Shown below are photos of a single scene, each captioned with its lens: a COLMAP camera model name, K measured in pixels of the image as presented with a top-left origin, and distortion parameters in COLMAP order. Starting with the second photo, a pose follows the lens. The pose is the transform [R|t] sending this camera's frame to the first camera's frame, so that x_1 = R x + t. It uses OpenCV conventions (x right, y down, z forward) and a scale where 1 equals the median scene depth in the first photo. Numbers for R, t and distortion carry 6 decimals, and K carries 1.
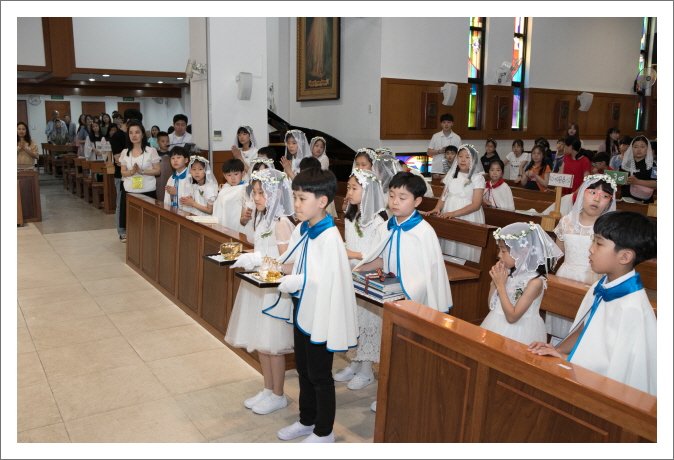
lens RADIAL K [[643.9, 0, 337.0], [0, 643.9, 230.0], [0, 0, 1]] dist [-0.074492, 0.186776]
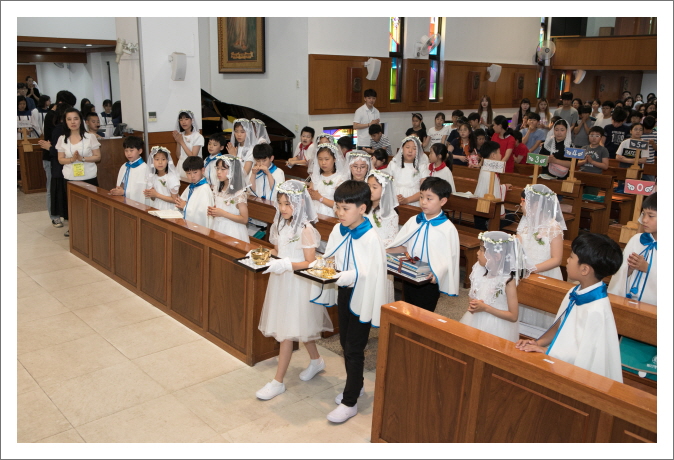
lens RADIAL K [[646.1, 0, 337.0], [0, 646.1, 230.0], [0, 0, 1]] dist [-0.010974, 0.008179]
pose [[0.985526, -0.040580, 0.164594, -0.084770], [0.027120, 0.996162, 0.083217, -0.053654], [-0.167340, -0.077549, 0.982845, -0.049535]]
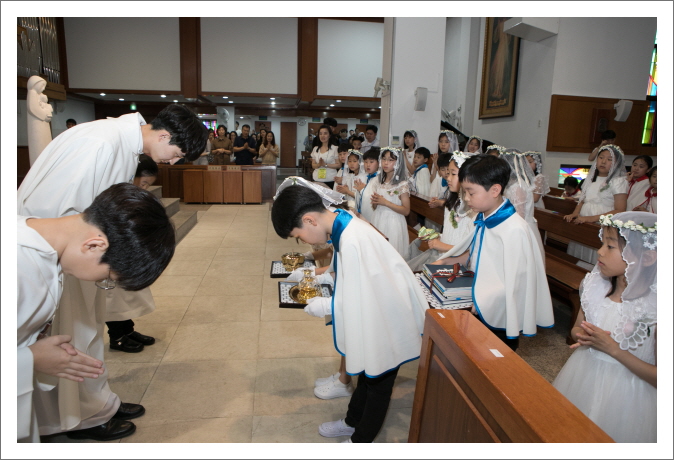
lens RADIAL K [[461.2, 0, 337.0], [0, 461.2, 230.0], [0, 0, 1]] dist [-0.094483, 0.107955]
pose [[0.917543, 0.093071, -0.386590, 0.063986], [-0.087845, 0.995645, 0.031208, 0.003826], [0.387812, 0.005325, 0.921723, 0.170077]]
